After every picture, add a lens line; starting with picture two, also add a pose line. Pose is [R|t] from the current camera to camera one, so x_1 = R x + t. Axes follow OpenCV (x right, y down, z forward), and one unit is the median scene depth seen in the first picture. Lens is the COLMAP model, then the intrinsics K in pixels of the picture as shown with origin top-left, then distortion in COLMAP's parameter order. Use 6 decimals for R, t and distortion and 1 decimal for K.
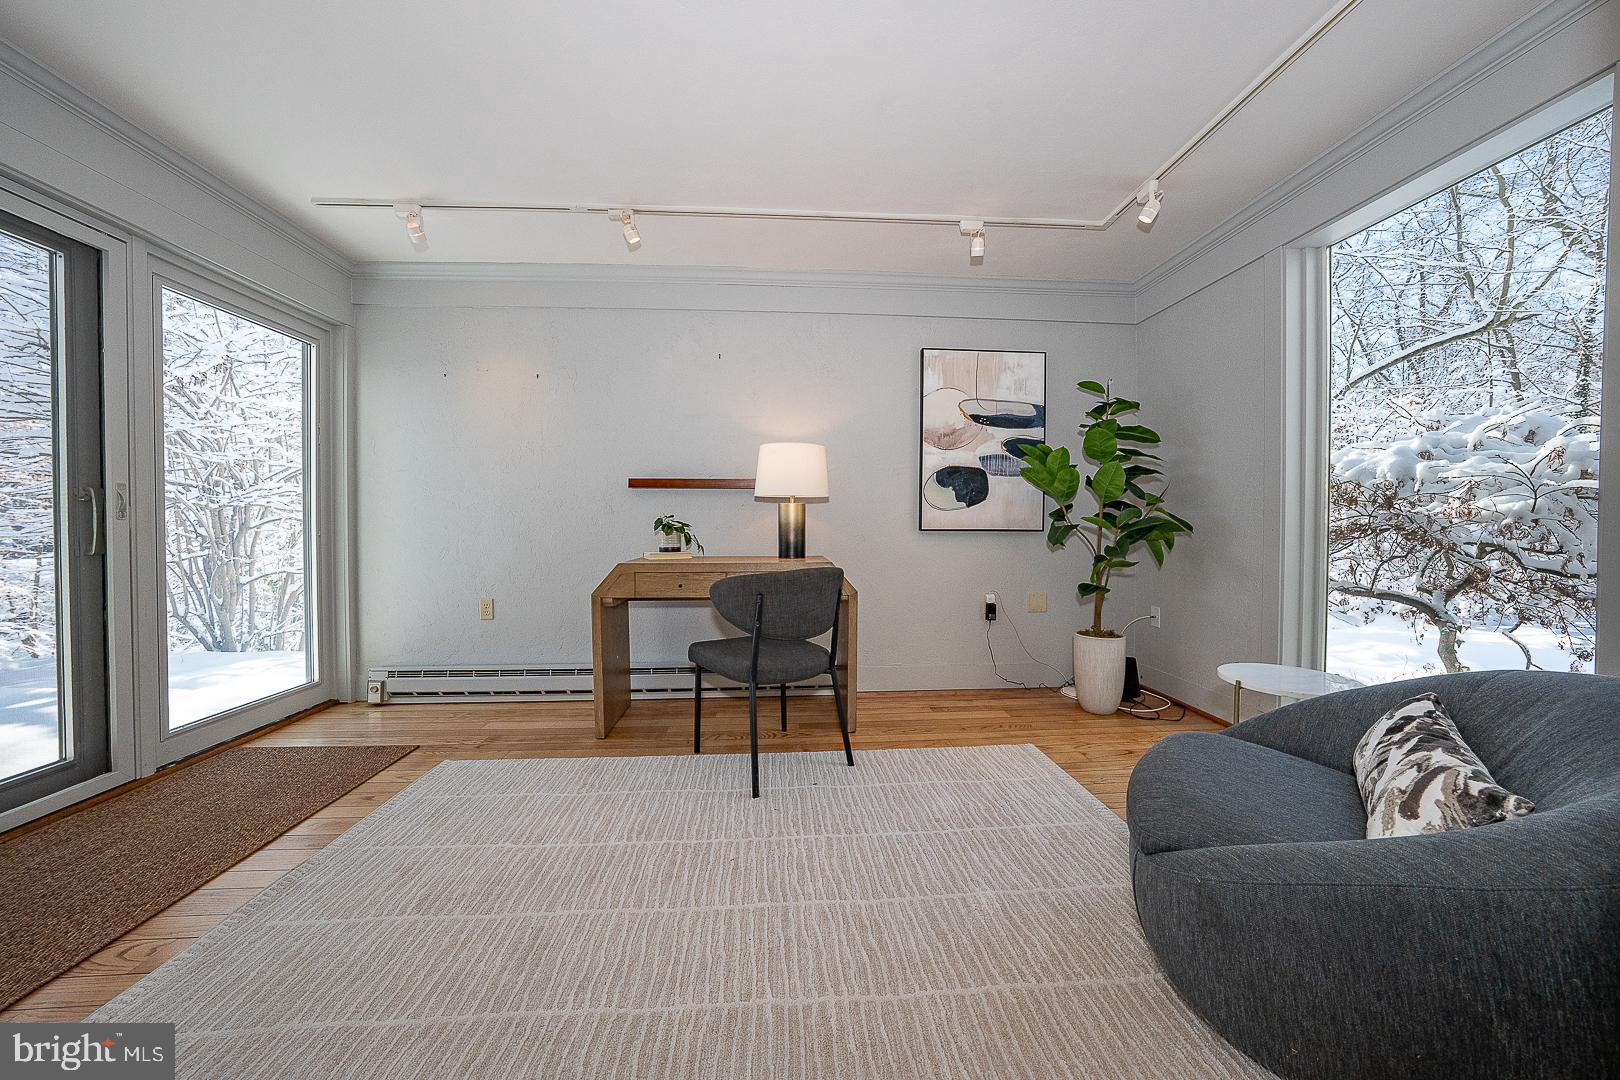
lens RADIAL K [[558.8, 0, 810.1], [0, 558.8, 533.1], [0, 0, 1]] dist [-0.009682, 0.000239]
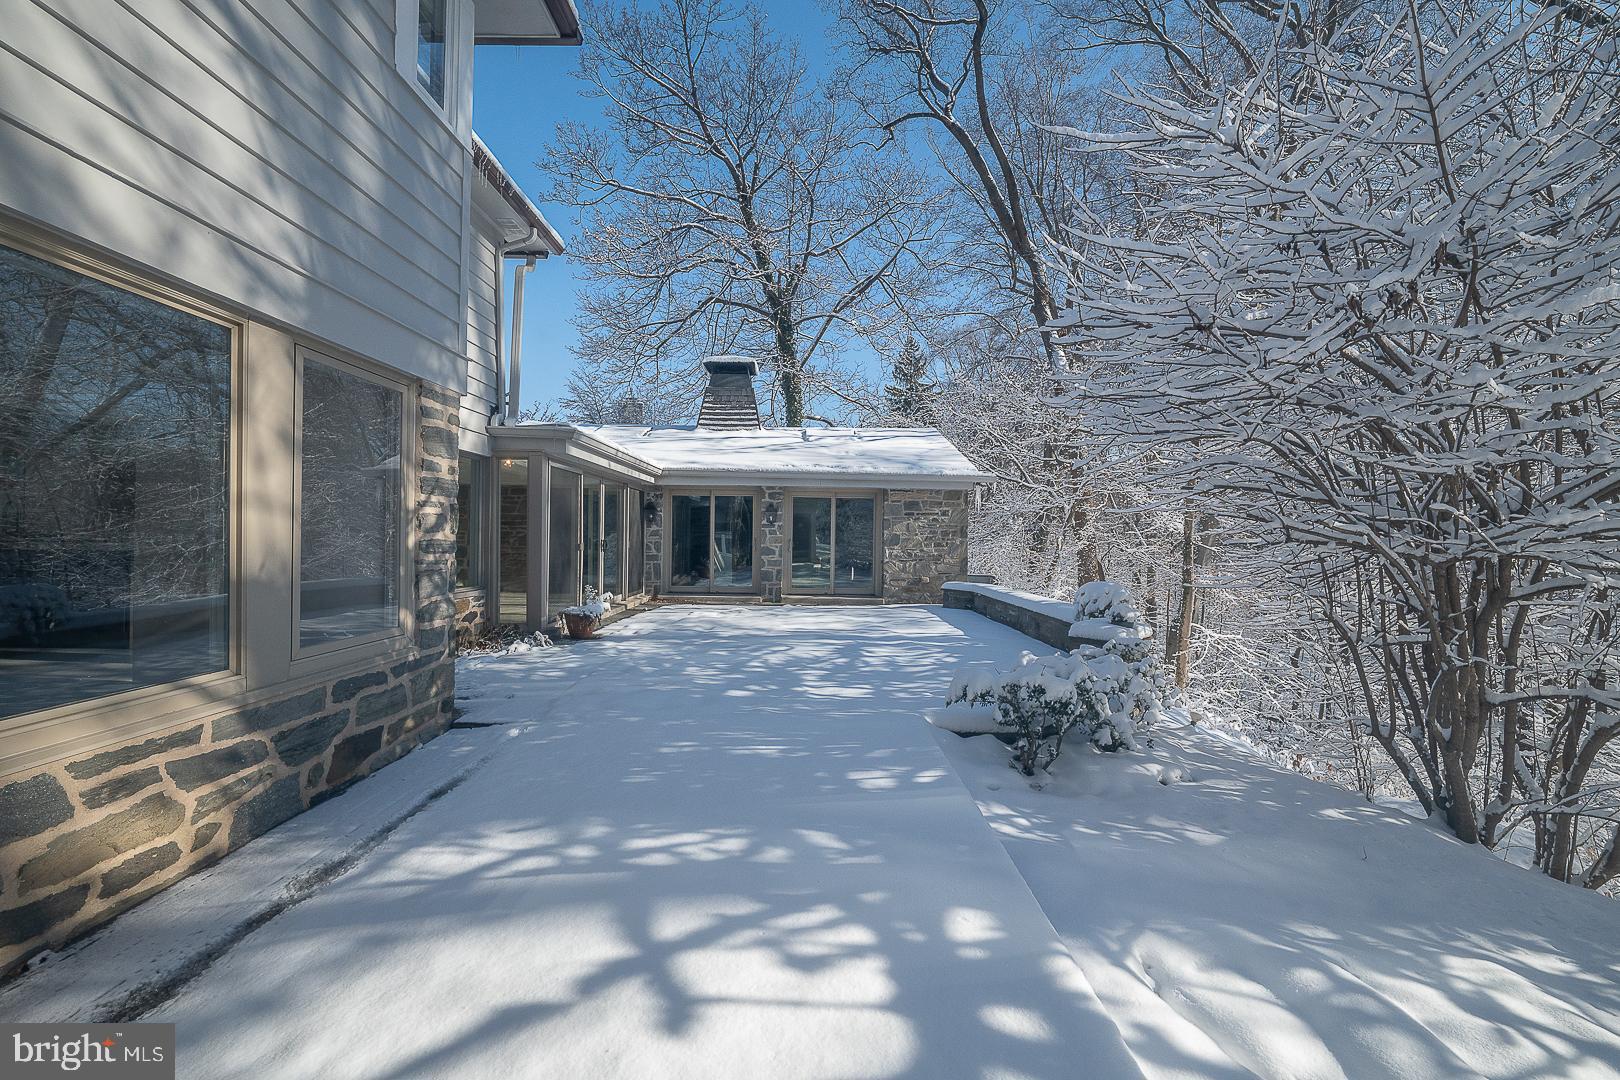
lens RADIAL K [[604.5, 0, 814.0], [0, 604.5, 537.1], [0, 0, 1]] dist [-0.023190, -0.000008]
pose [[-0.090865, -0.001089, -0.995863, -0.465422], [-0.020181, 0.999796, 0.000748, -0.056052], [0.995659, 0.020165, -0.090869, 0.456753]]
